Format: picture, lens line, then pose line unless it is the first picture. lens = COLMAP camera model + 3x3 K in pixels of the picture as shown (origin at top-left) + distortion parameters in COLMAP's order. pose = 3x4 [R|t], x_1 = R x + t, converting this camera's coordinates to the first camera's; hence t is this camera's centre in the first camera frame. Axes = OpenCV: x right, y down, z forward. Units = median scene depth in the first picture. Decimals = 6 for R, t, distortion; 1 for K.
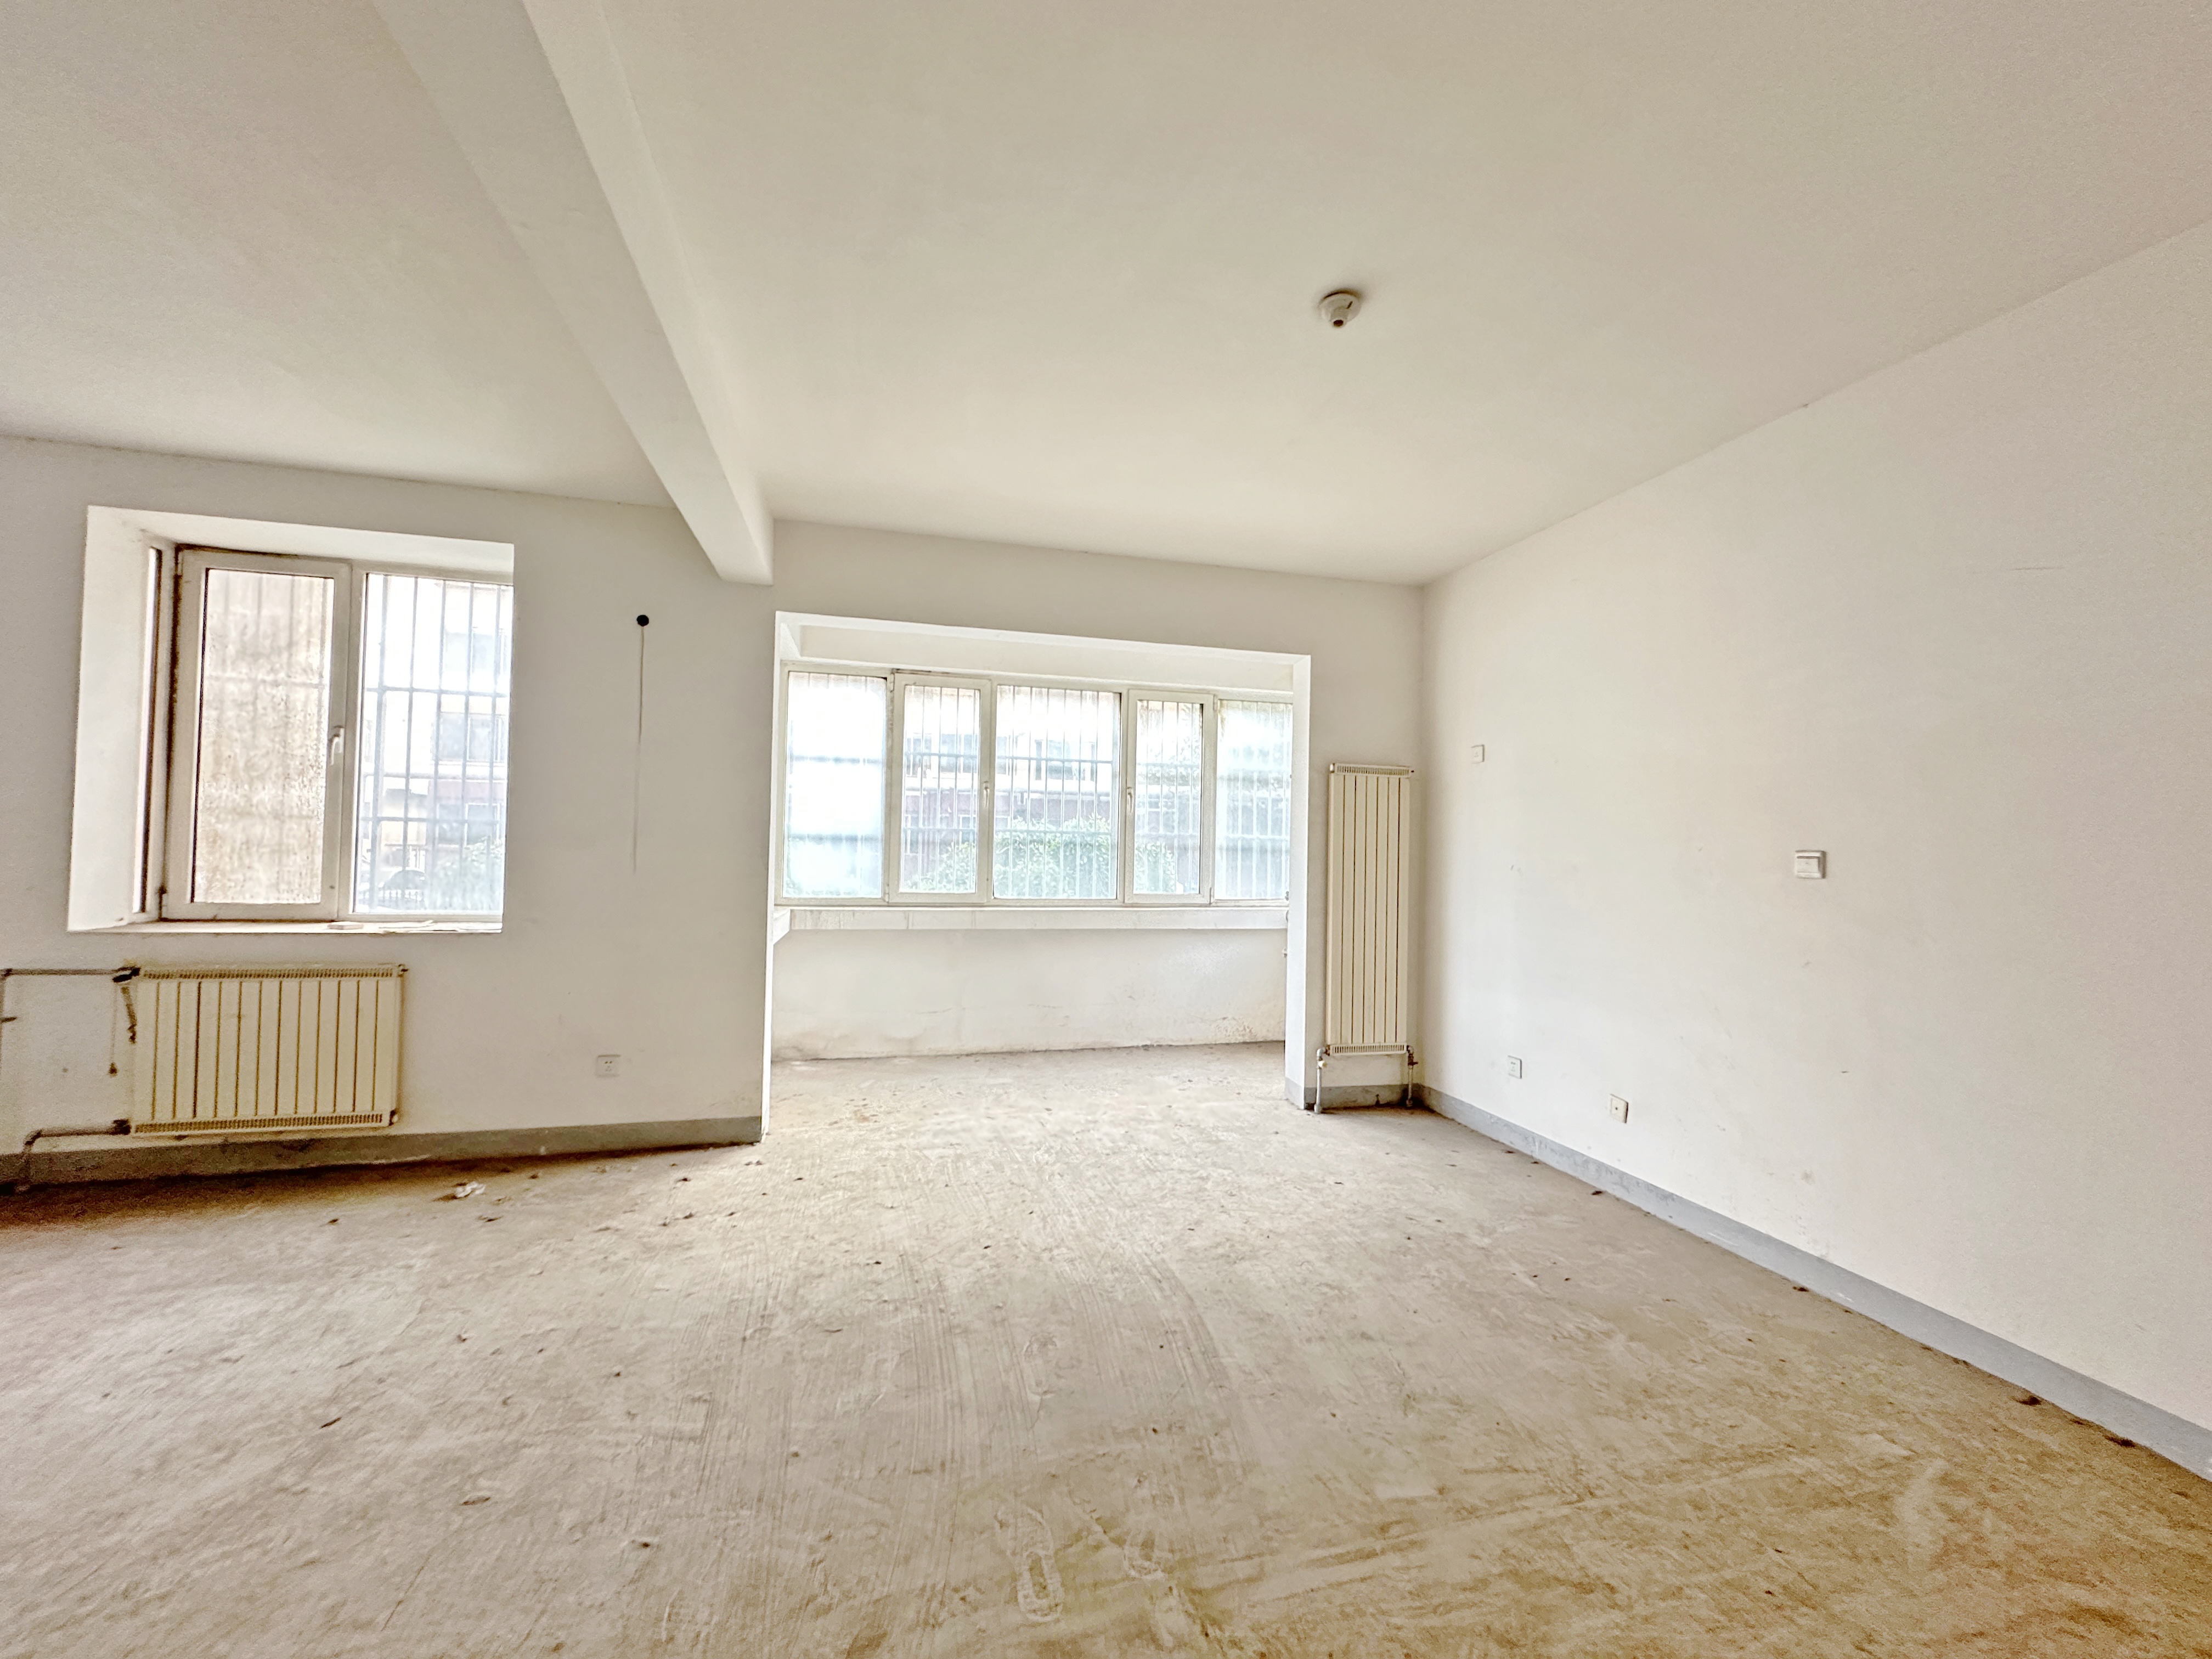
lens RADIAL K [[883.9, 0, 1112.0], [0, 883.9, 835.1], [0, 0, 1]] dist [-0.000473, 0.000350]
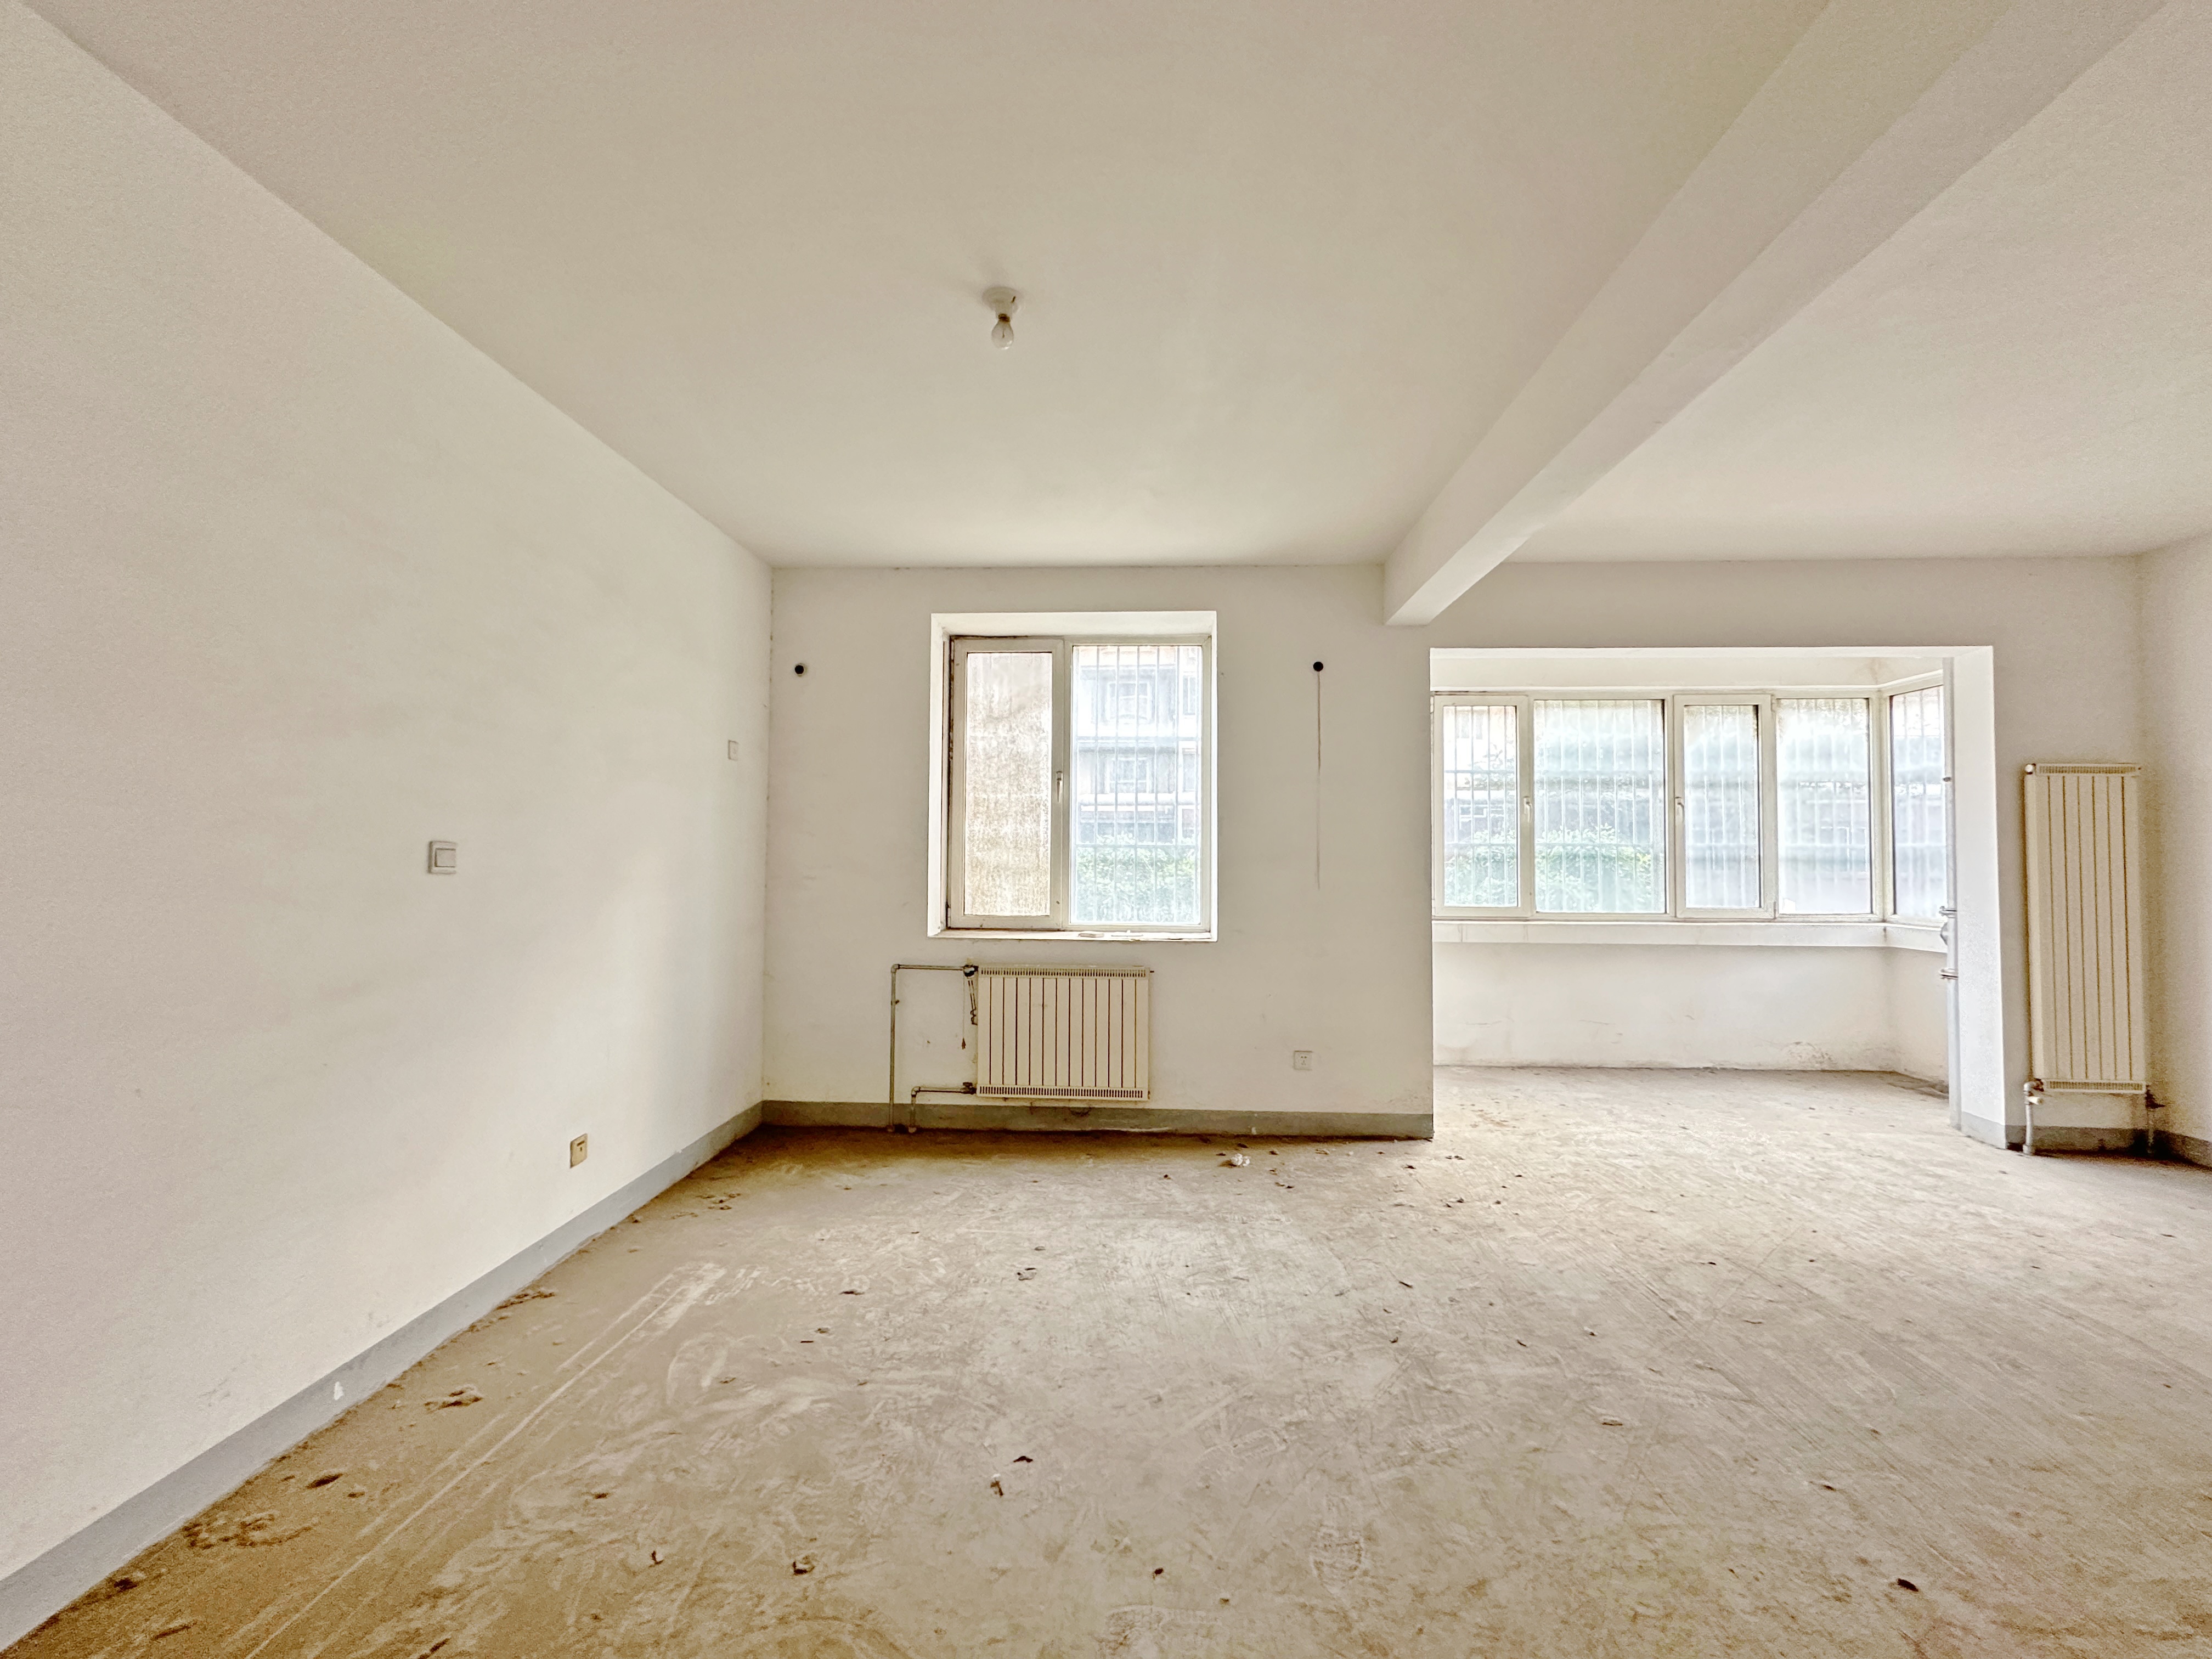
lens RADIAL K [[883.9, 0, 1112.0], [0, 883.9, 835.1], [0, 0, 1]] dist [-0.000473, 0.000350]
pose [[0.955883, -0.022250, -0.292904, -0.469309], [0.018509, 0.999708, -0.015538, -0.015150], [0.293164, 0.009431, 0.956016, -0.160913]]
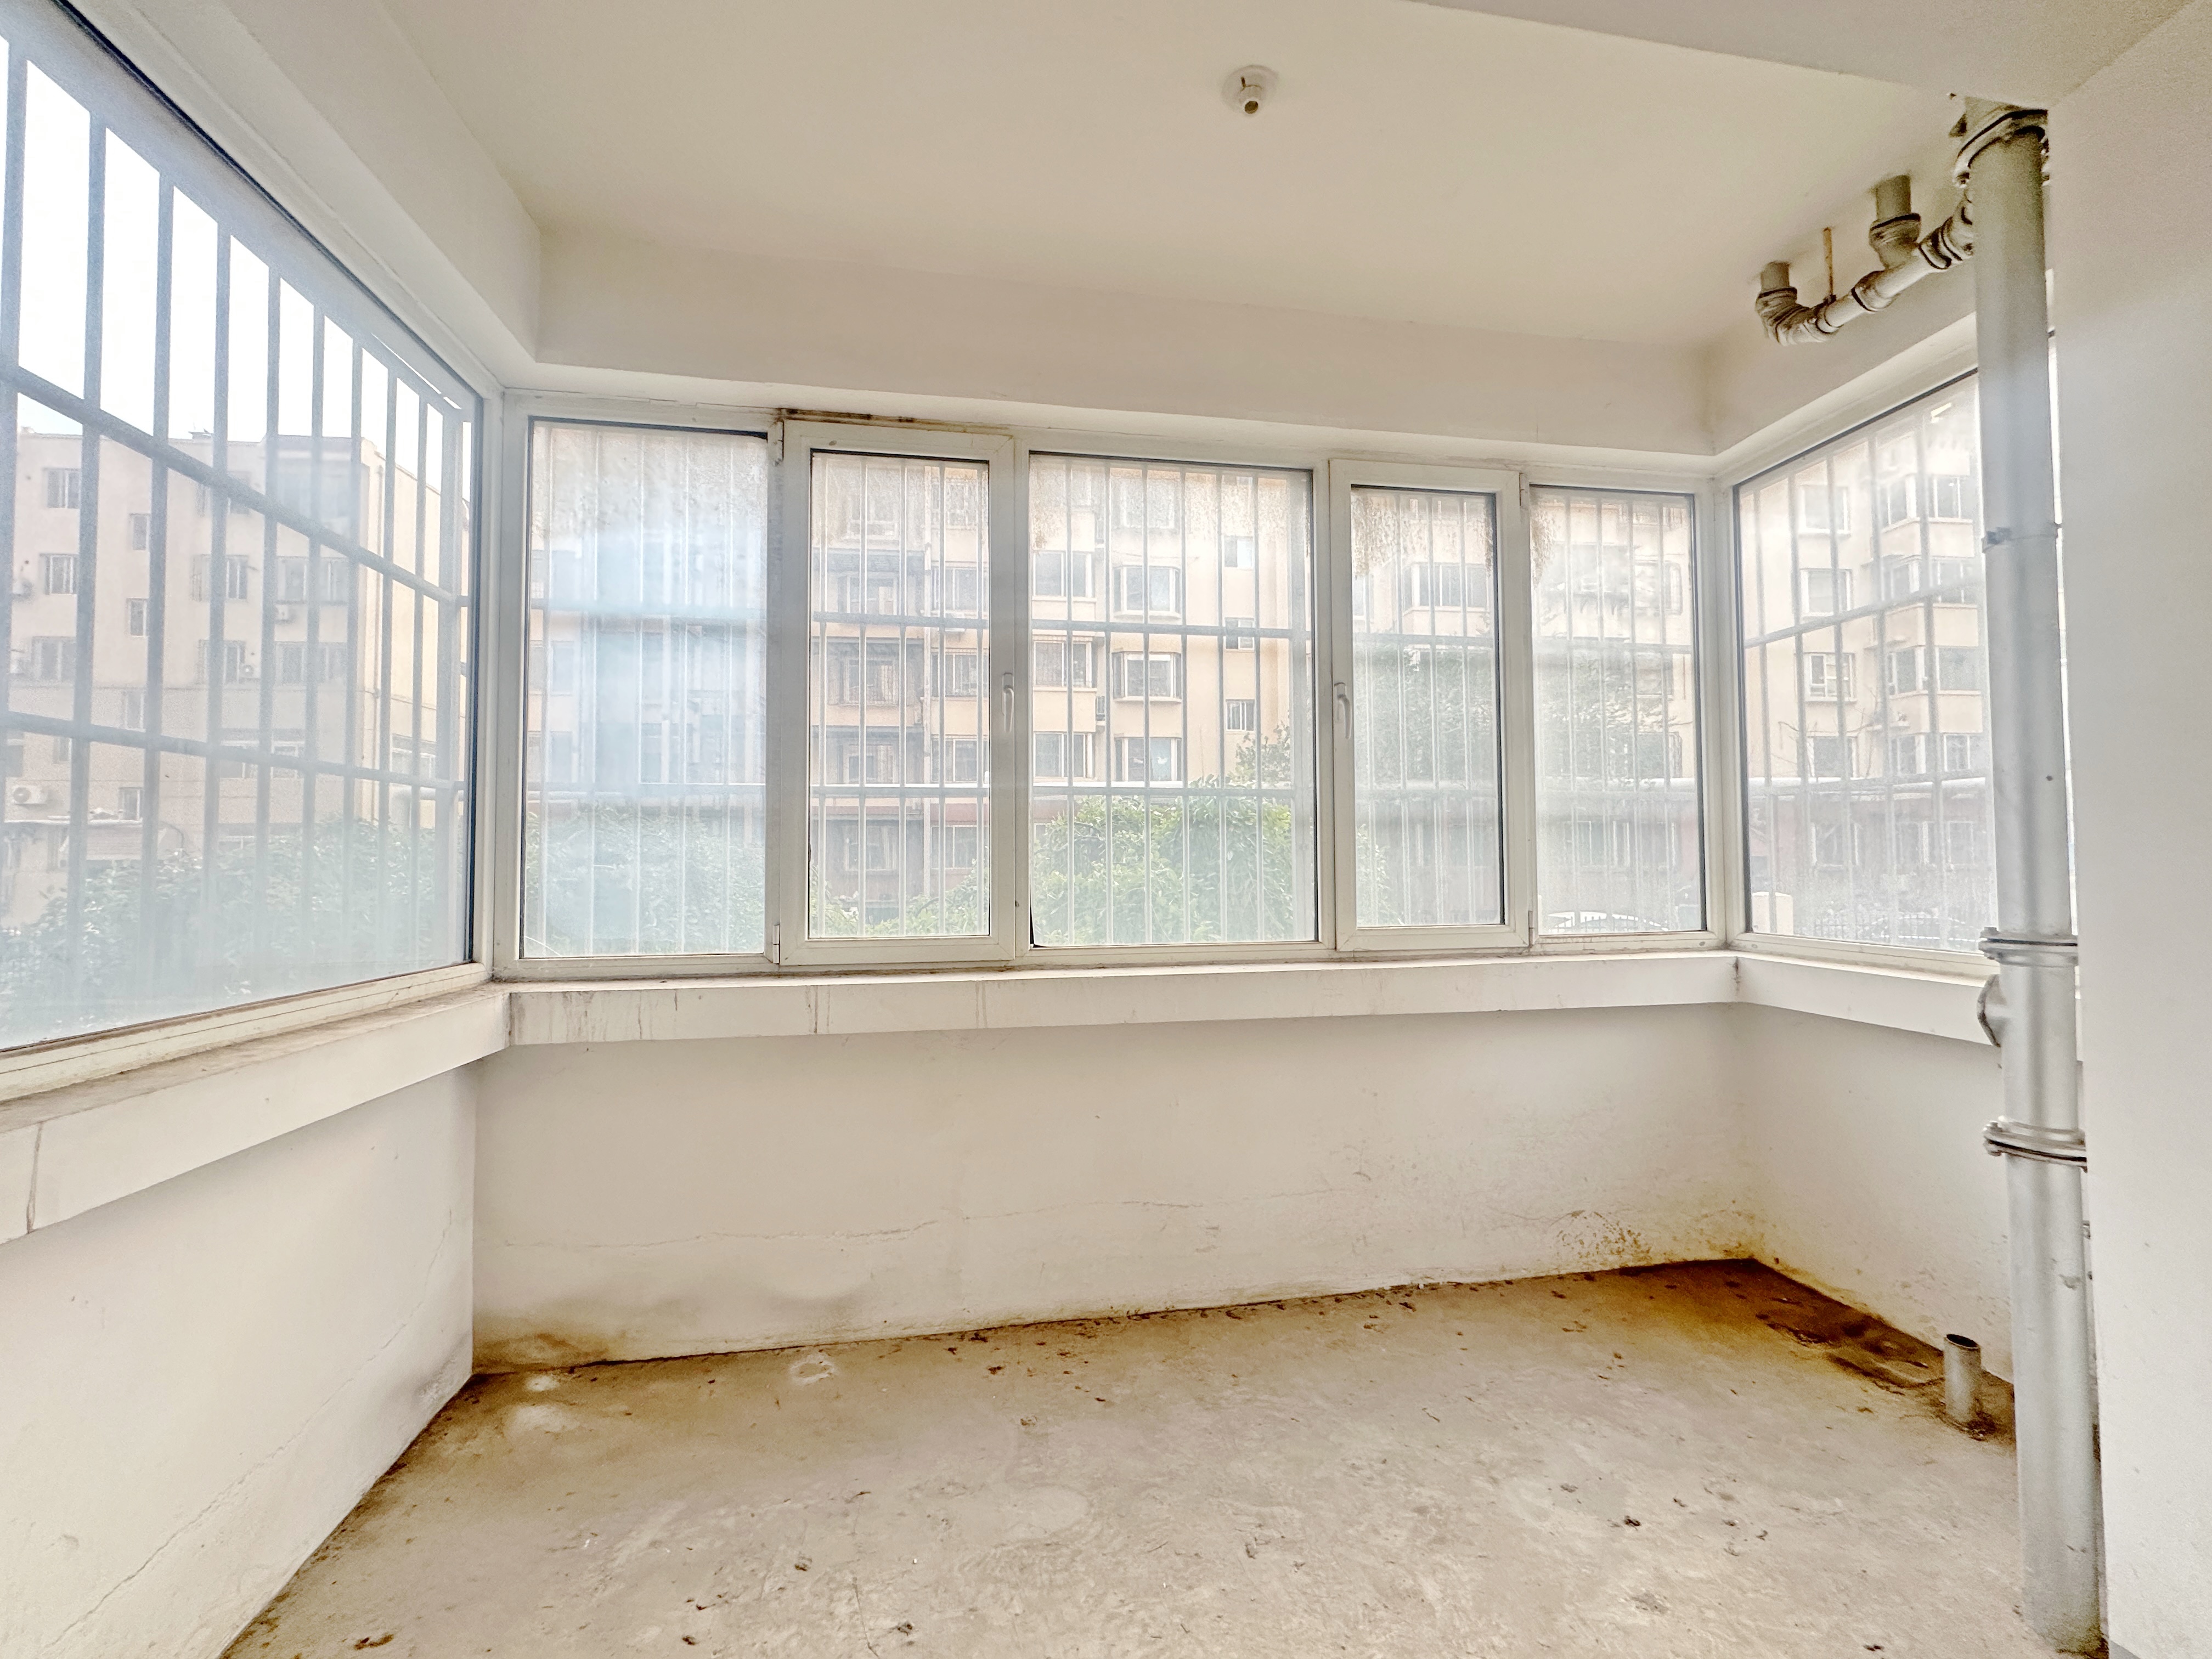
lens RADIAL K [[883.9, 0, 1112.0], [0, 883.9, 835.1], [0, 0, 1]] dist [-0.000473, 0.000350]
pose [[0.995171, -0.028831, -0.093827, -0.085787], [0.027536, 0.999507, -0.015068, 0.038629], [0.094215, 0.012411, 0.995474, 0.908692]]
